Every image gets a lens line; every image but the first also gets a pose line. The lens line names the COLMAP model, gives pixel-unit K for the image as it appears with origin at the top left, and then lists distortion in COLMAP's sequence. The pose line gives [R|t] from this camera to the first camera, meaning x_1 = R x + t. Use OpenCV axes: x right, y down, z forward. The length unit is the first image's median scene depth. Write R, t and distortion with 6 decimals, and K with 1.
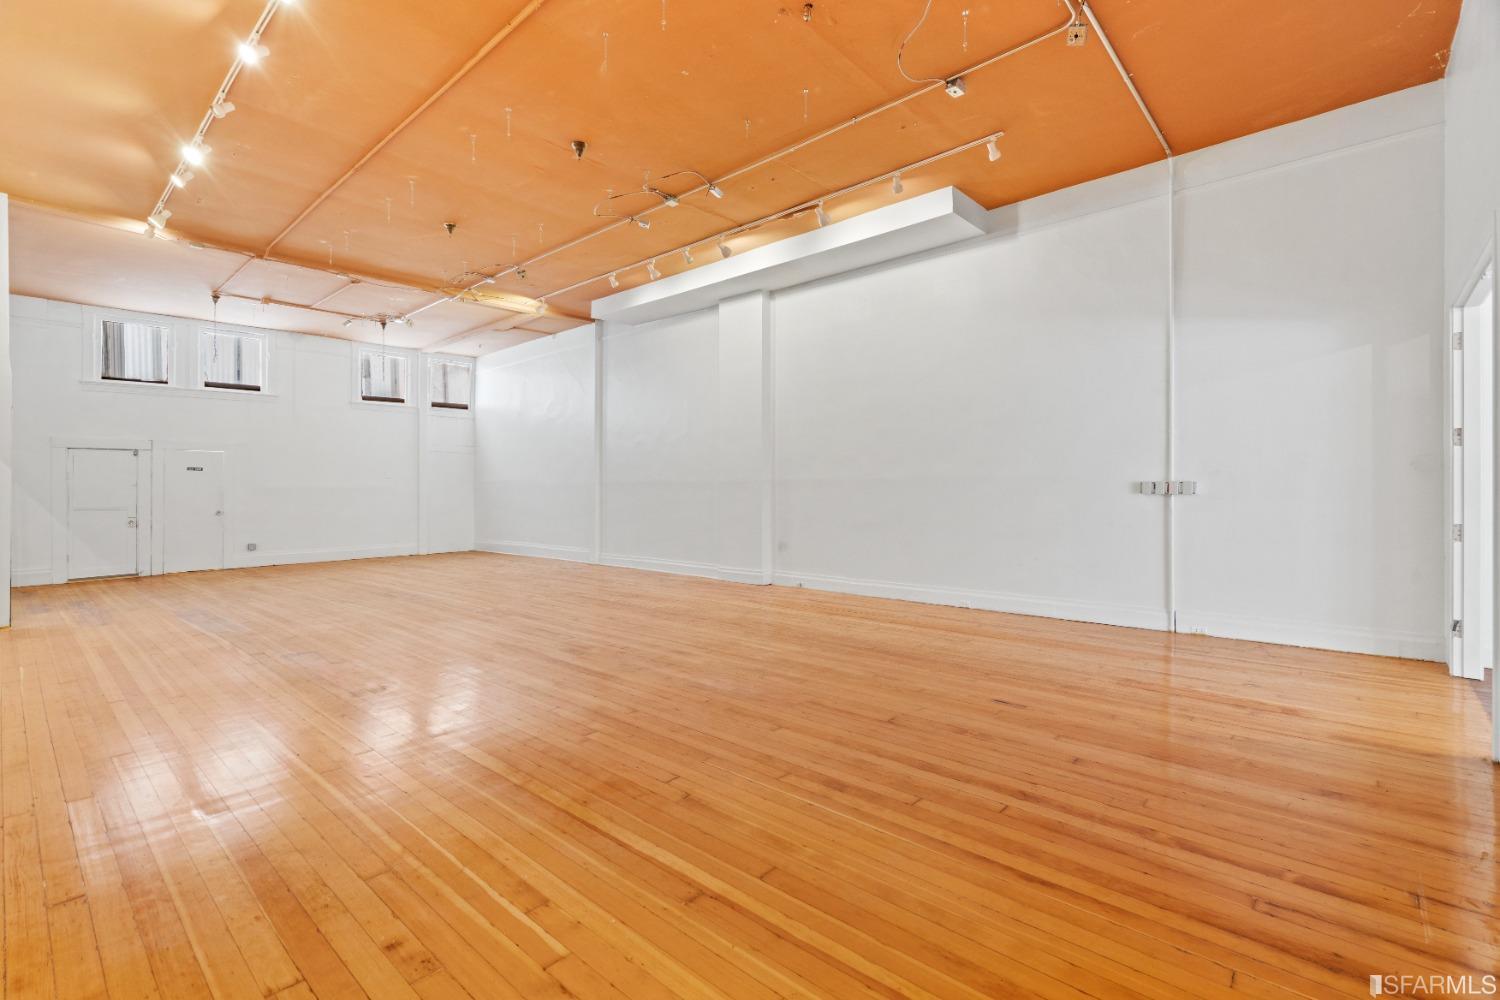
lens RADIAL K [[670.3, 0, 750.0], [0, 670.3, 500.0], [0, 0, 1]] dist [0.001408, 0.000206]
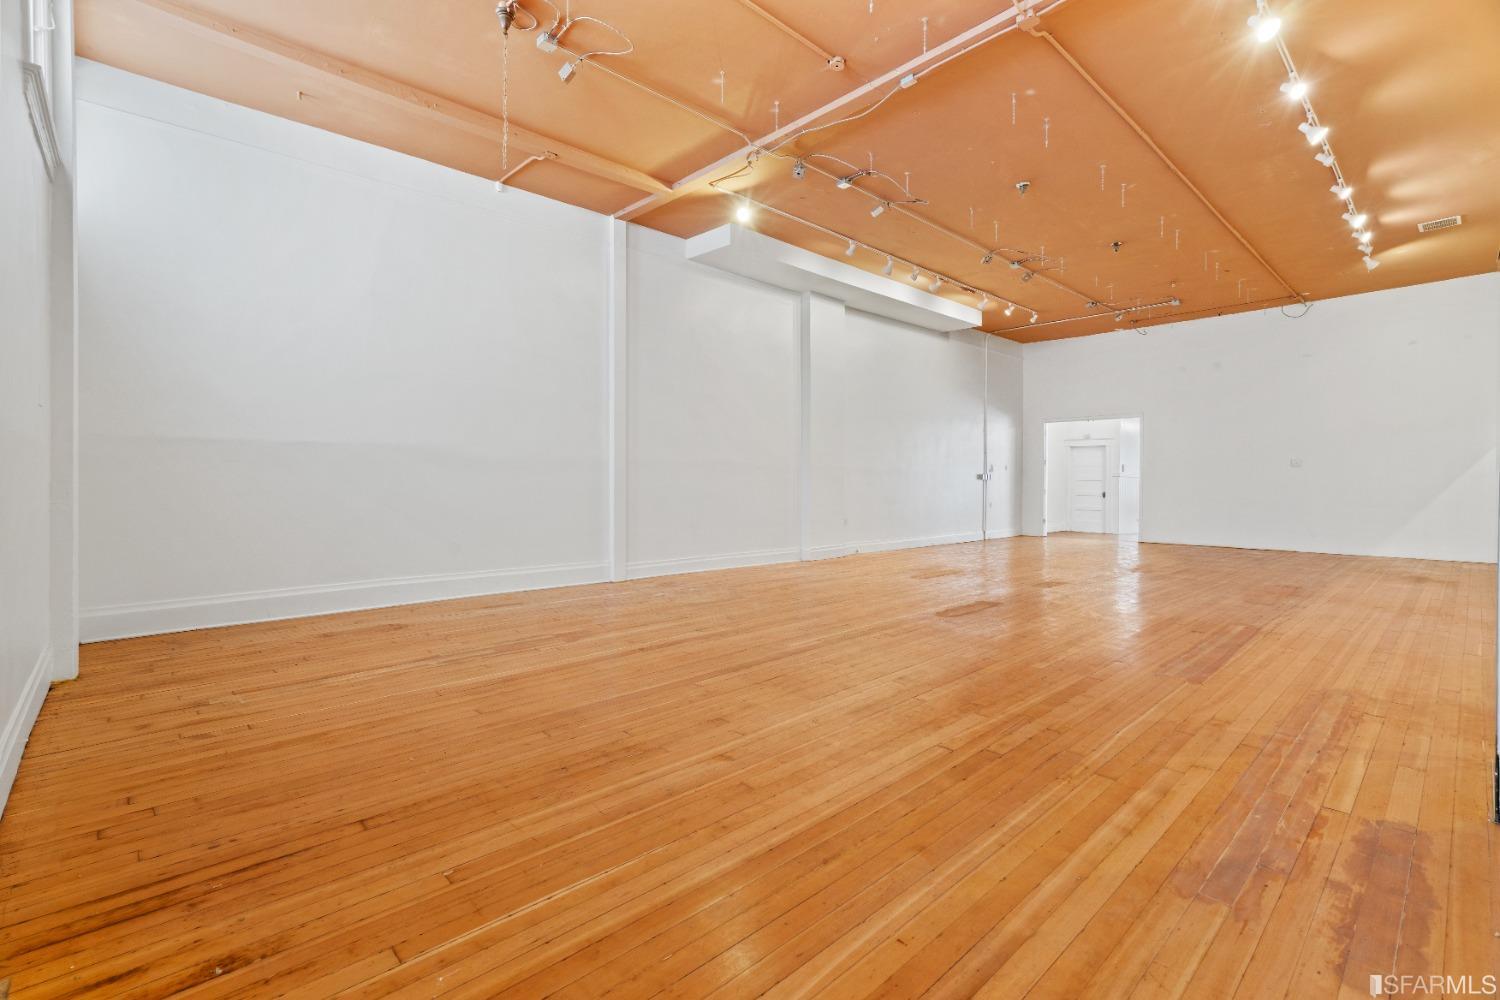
lens RADIAL K [[670.3, 0, 750.0], [0, 670.3, 500.0], [0, 0, 1]] dist [0.001408, 0.000206]
pose [[0.084039, -0.019484, 0.996272, -1.235436], [0.007044, 0.999795, 0.018959, 0.006552], [-0.996438, 0.005425, 0.084160, 1.140768]]
